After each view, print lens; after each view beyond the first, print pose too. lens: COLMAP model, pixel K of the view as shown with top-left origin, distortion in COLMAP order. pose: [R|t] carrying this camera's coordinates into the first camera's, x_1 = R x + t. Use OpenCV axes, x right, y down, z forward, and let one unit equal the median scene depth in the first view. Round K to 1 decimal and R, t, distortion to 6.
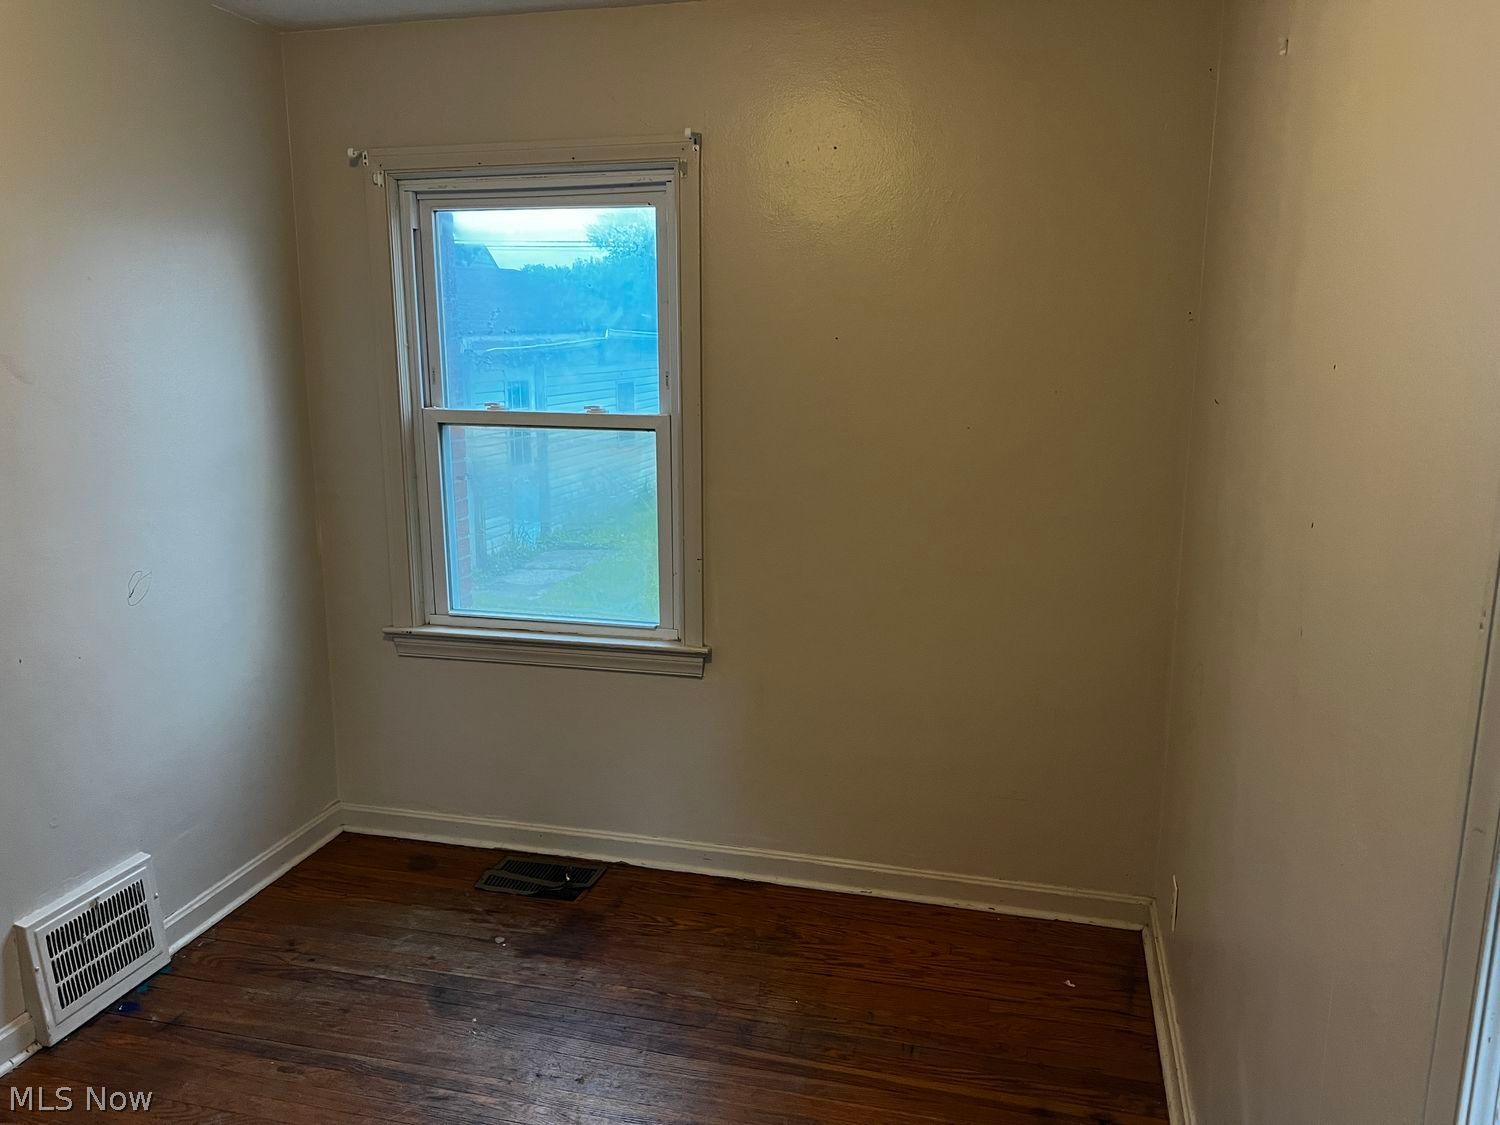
lens RADIAL K [[1133.4, 0, 744.6], [0, 1133.4, 572.5], [0, 0, 1]] dist [0.070547, -0.073151]
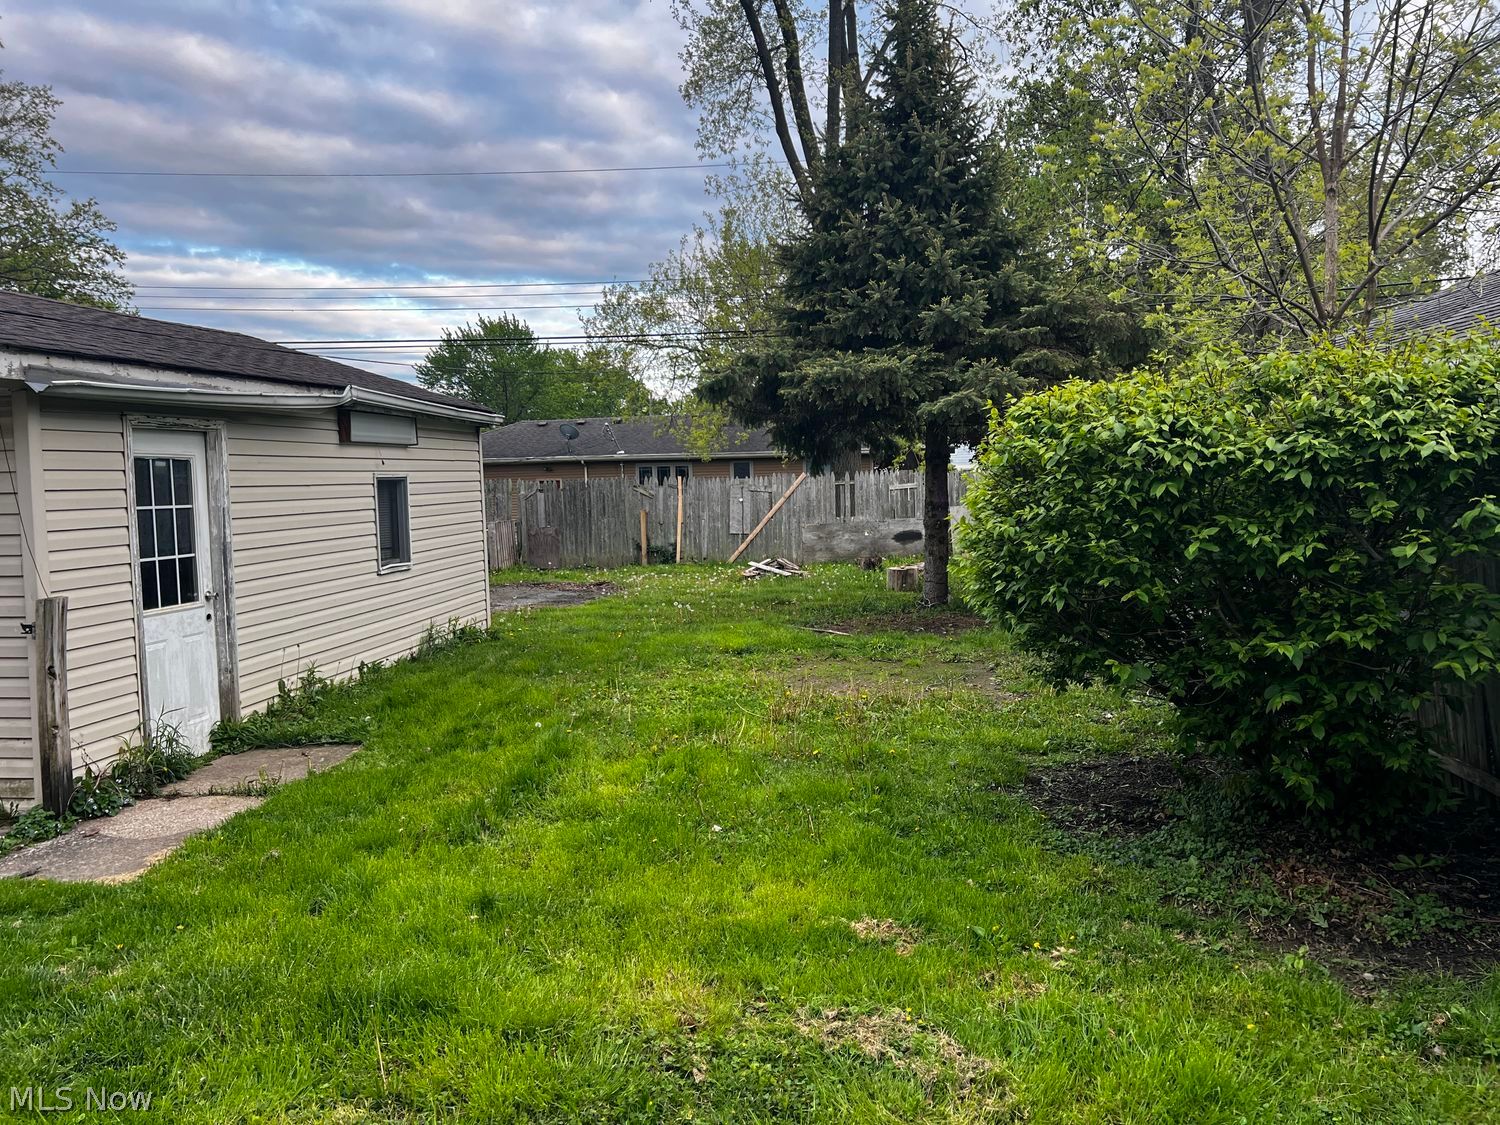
lens RADIAL K [[1133.4, 0, 762.6], [0, 1133.4, 562.4], [0, 0, 1]] dist [0.070547, -0.073151]
pose [[0.989204, -0.030011, 0.143442, 0.012119], [0.048993, 0.990212, -0.130690, -0.028347], [-0.138116, 0.136306, 0.980992, 0.417633]]
